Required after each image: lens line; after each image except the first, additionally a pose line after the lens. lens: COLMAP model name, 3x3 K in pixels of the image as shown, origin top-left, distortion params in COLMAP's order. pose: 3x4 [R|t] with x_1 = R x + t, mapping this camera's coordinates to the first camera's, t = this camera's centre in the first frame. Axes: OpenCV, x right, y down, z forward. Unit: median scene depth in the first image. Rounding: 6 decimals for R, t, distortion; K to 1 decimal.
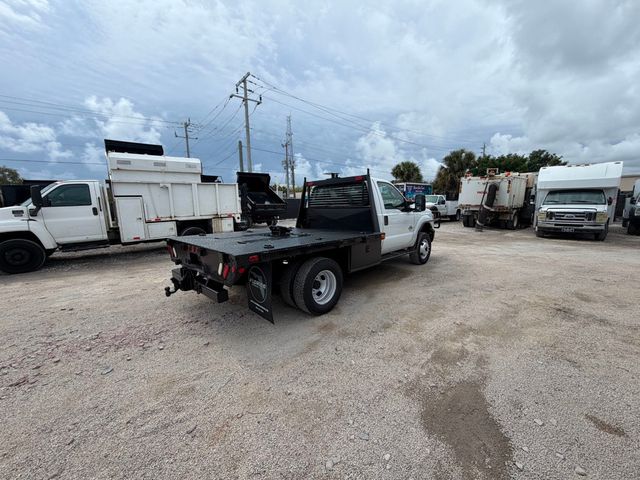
lens RADIAL K [[255.7, 0, 319.0], [0, 255.7, 239.9], [0, 0, 1]] dist [-0.000461, 0.000253]
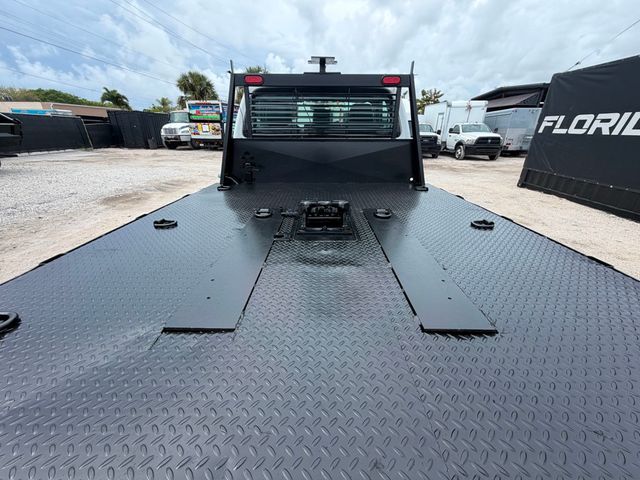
lens RADIAL K [[255.7, 0, 319.0], [0, 255.7, 239.9], [0, 0, 1]] dist [-0.000461, 0.000253]
pose [[0.704525, -0.259723, 0.660445, -0.218070], [0.074332, 0.952513, 0.295287, -0.057208], [-0.705775, -0.158945, 0.690375, 0.409191]]
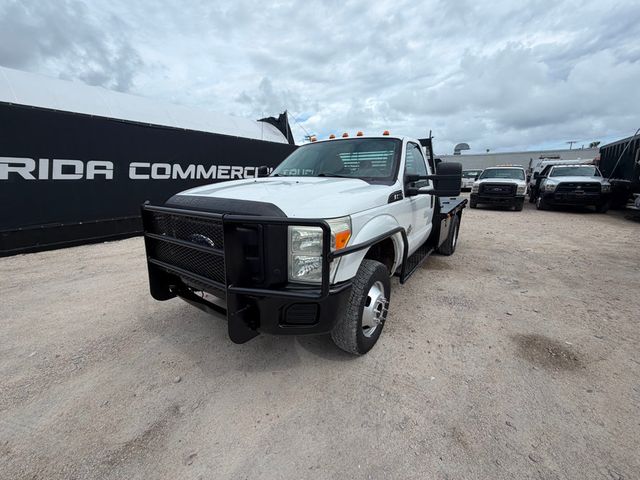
lens RADIAL K [[255.7, 0, 319.0], [0, 255.7, 239.9], [0, 0, 1]] dist [-0.000461, 0.000253]
pose [[-0.981407, 0.067470, -0.179691, 0.246154], [-0.003147, 0.930399, 0.366535, -0.161605], [0.191914, 0.360285, -0.912887, 1.158818]]
